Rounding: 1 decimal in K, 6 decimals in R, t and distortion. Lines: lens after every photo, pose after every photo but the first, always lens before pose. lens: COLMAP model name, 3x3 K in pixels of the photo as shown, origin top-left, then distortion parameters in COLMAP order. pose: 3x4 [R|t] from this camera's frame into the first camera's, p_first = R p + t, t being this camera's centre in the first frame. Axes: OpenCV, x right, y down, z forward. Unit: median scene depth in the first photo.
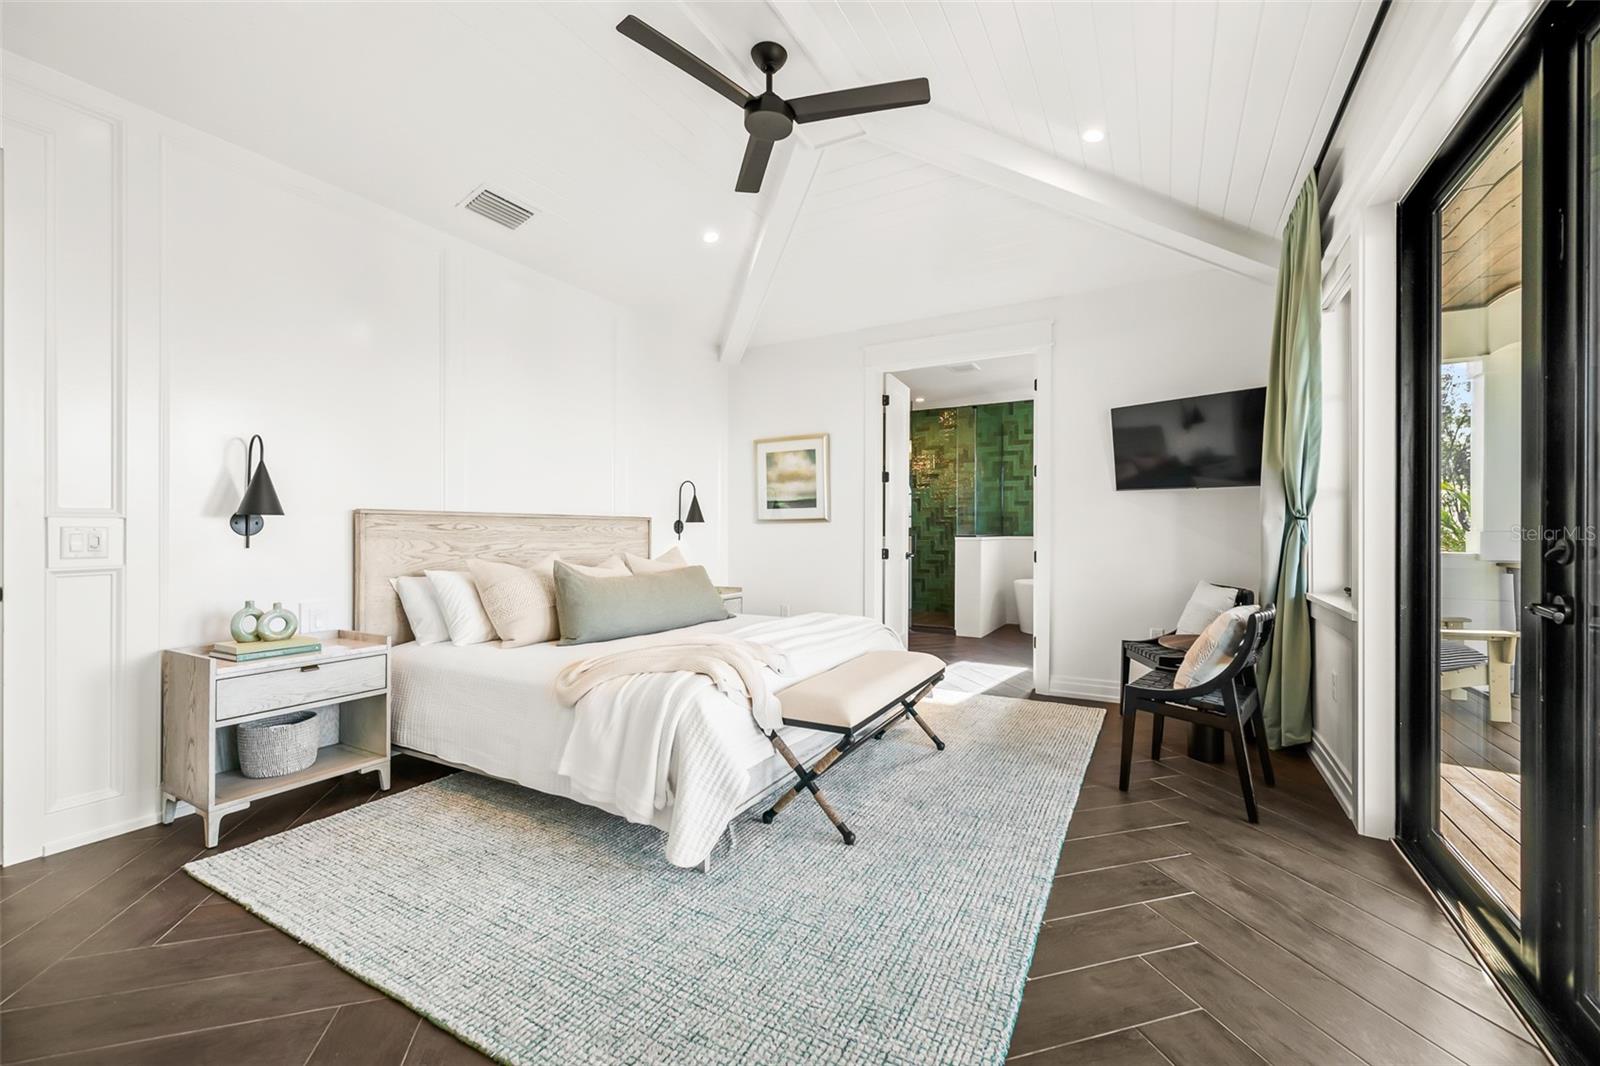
lens RADIAL K [[639.1, 0, 850.9], [0, 639.1, 527.2], [0, 0, 1]] dist [0.009581, -0.001181]
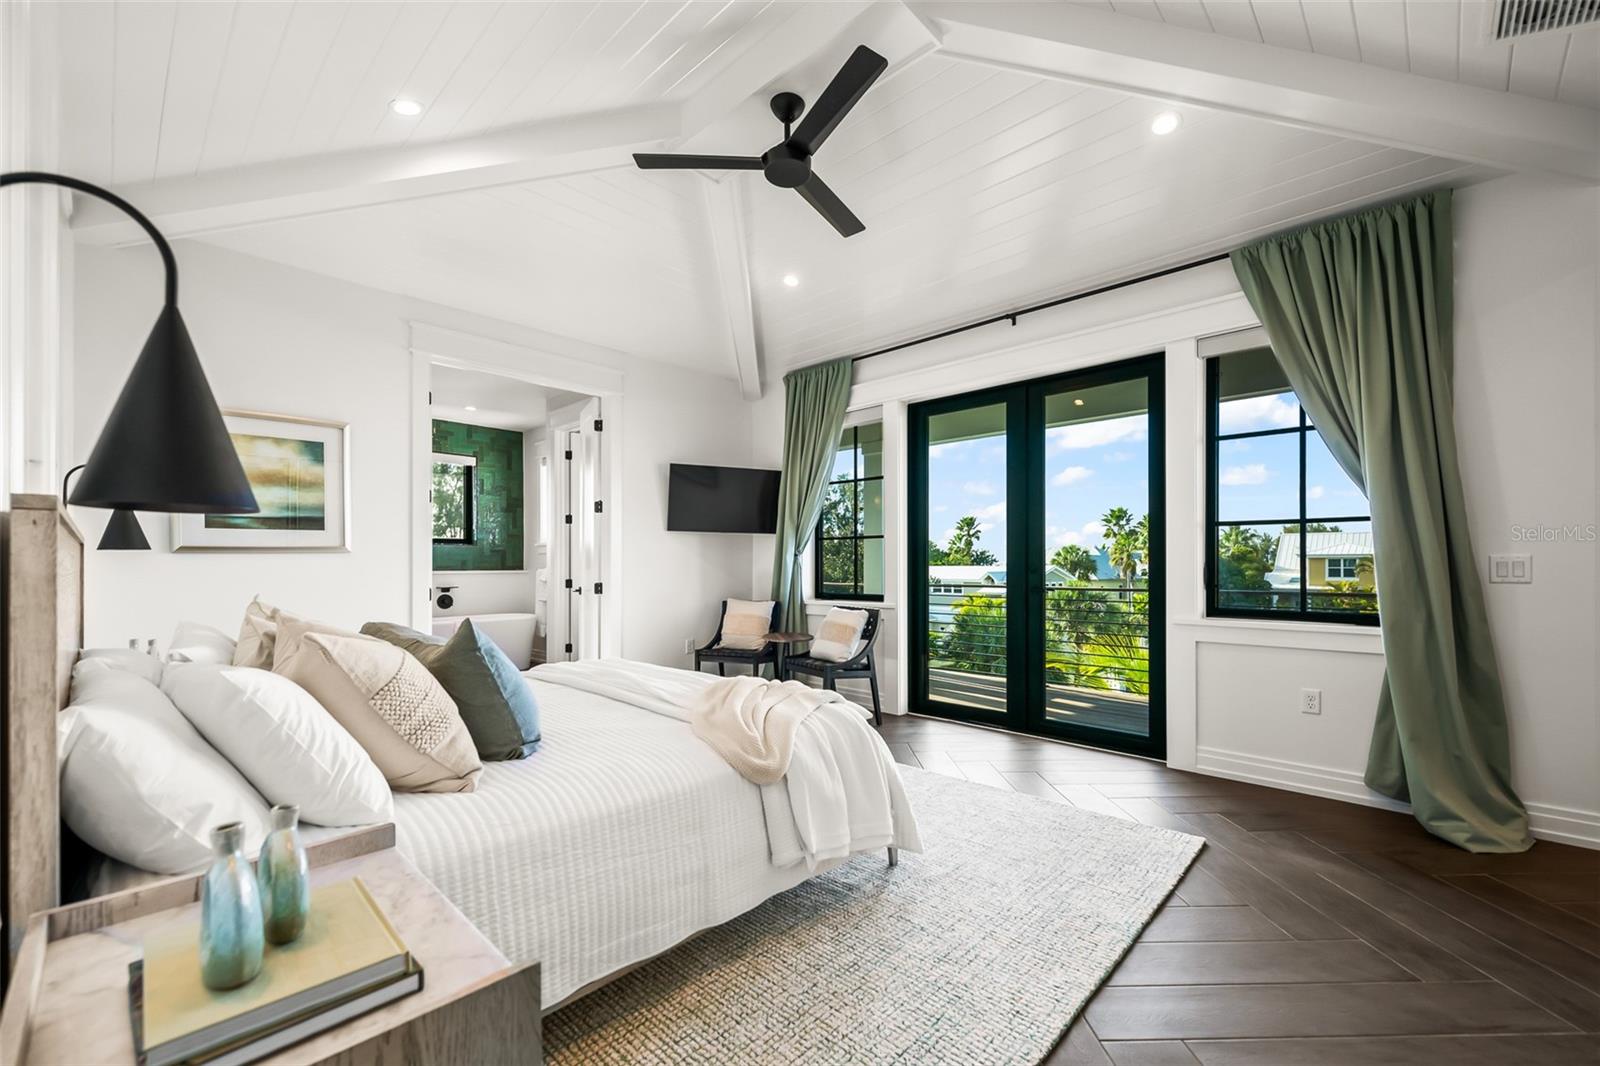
lens RADIAL K [[639.1, 0, 777.3], [0, 639.1, 561.9], [0, 0, 1]] dist [0.009581, -0.001181]
pose [[0.307853, -0.001132, 0.951433, -0.548028], [-0.000801, 0.999999, 0.001449, 0.001022], [-0.951434, -0.001208, 0.307851, 0.340792]]
